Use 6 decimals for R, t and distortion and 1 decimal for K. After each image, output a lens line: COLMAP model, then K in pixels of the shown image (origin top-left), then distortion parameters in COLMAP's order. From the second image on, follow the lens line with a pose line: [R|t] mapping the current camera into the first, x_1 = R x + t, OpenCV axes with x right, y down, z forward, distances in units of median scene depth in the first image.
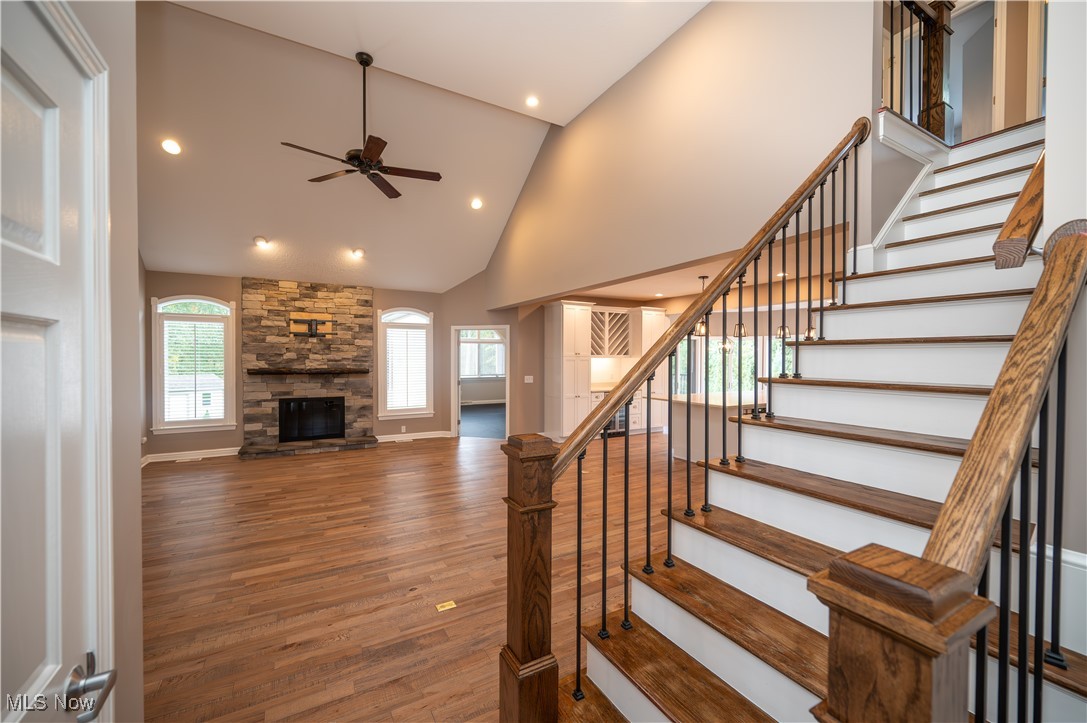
lens RADIAL K [[434.0, 0, 541.8], [0, 434.0, 365.9], [0, 0, 1]] dist [0.004559, -0.000378]
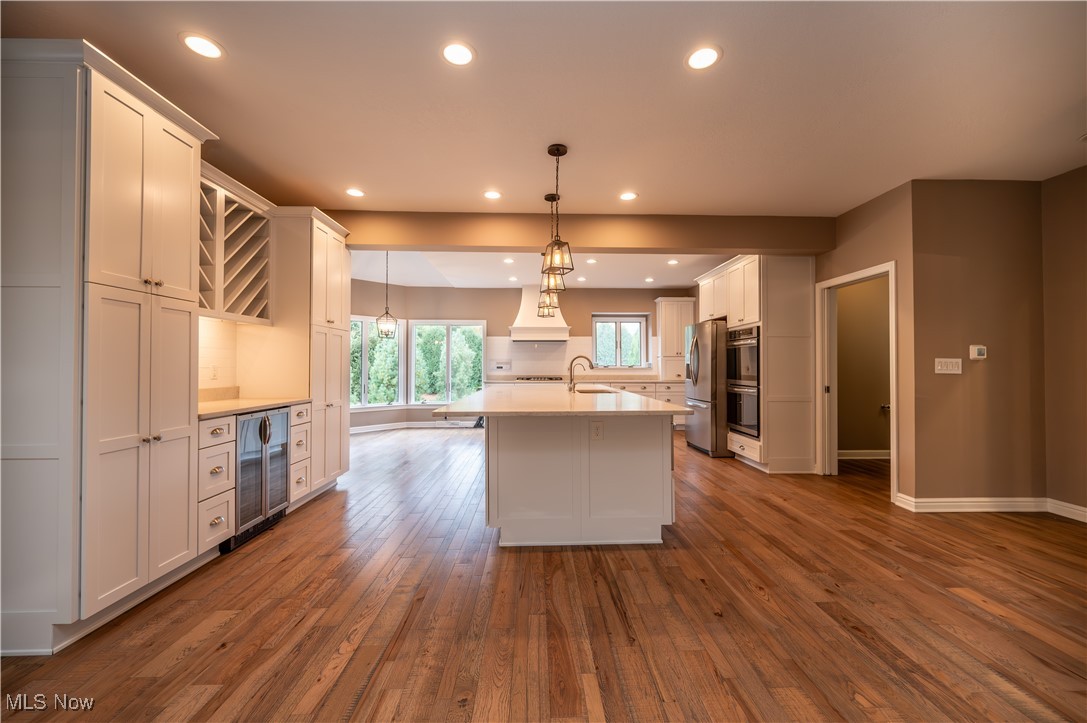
lens RADIAL K [[434.0, 0, 545.4], [0, 434.0, 364.3], [0, 0, 1]] dist [0.004559, -0.000378]
pose [[0.471262, 0.004483, 0.881982, -0.041134], [0.006178, 0.999946, -0.008384, 0.023979], [-0.881972, 0.009400, 0.471209, 0.591901]]
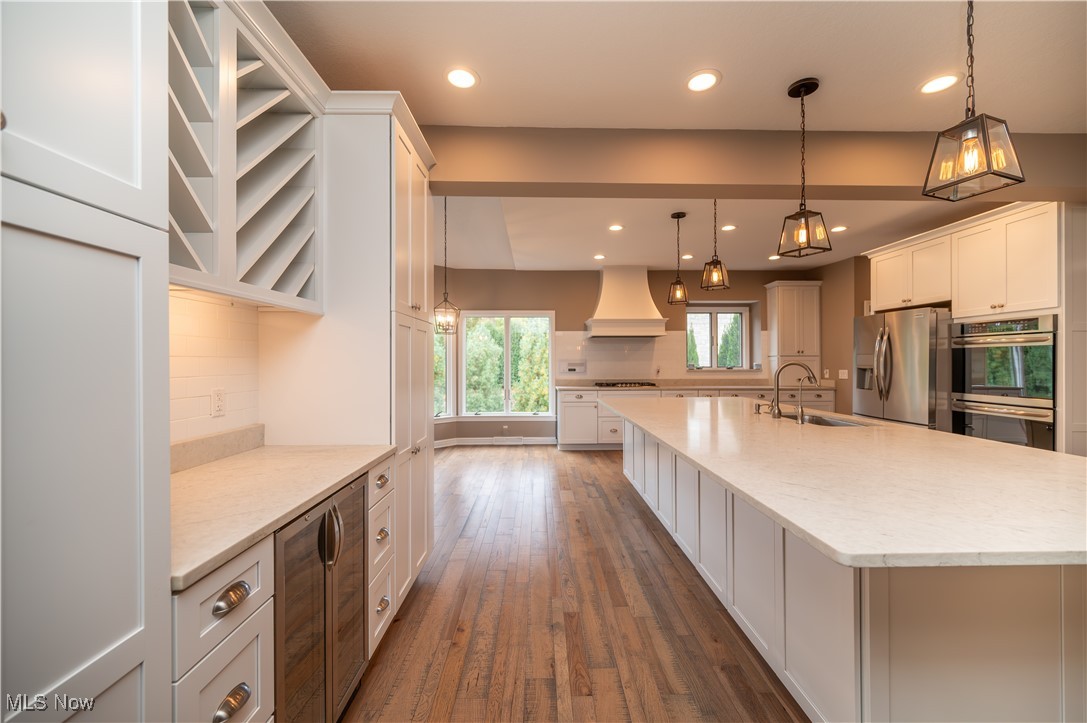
lens RADIAL K [[434.0, 0, 544.1], [0, 434.0, 364.2], [0, 0, 1]] dist [0.004559, -0.000378]
pose [[0.478254, -0.007872, 0.878186, 0.063145], [0.007733, 0.999959, 0.004753, 0.007575], [-0.878188, 0.004518, 0.478295, 0.819023]]
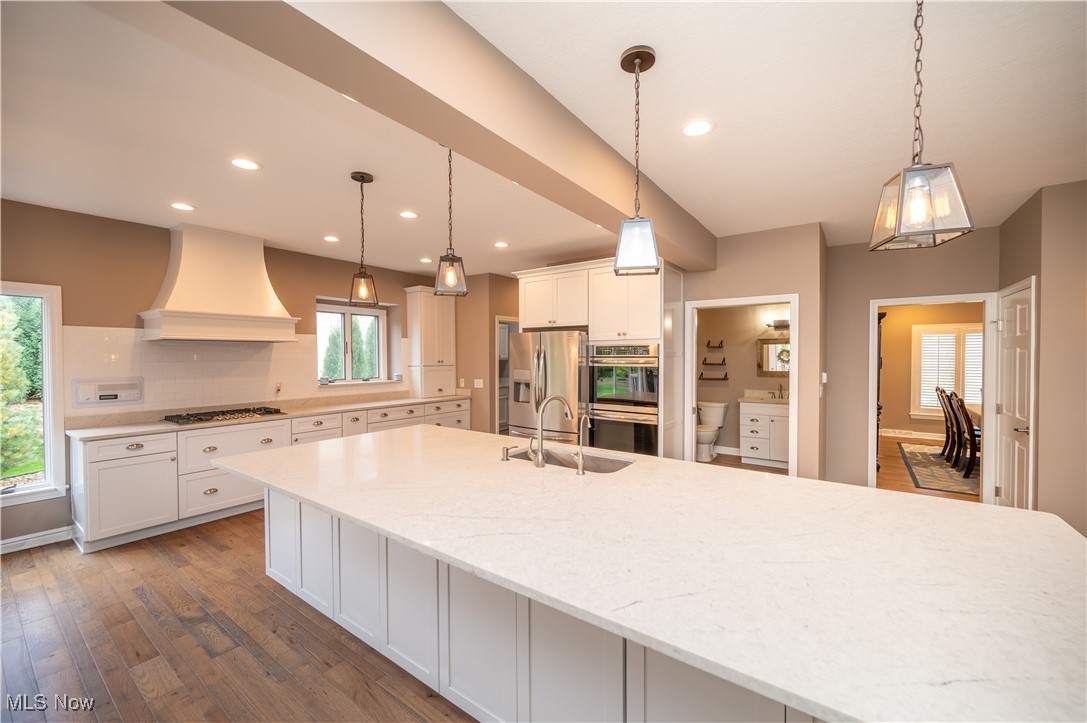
lens RADIAL K [[434.0, 0, 544.7], [0, 434.0, 361.6], [0, 0, 1]] dist [0.004559, -0.000378]
pose [[-0.413941, -0.012980, 0.910211, 0.201506], [0.006786, 0.999827, 0.017344, -0.019156], [-0.910278, 0.013356, -0.413781, 0.935892]]
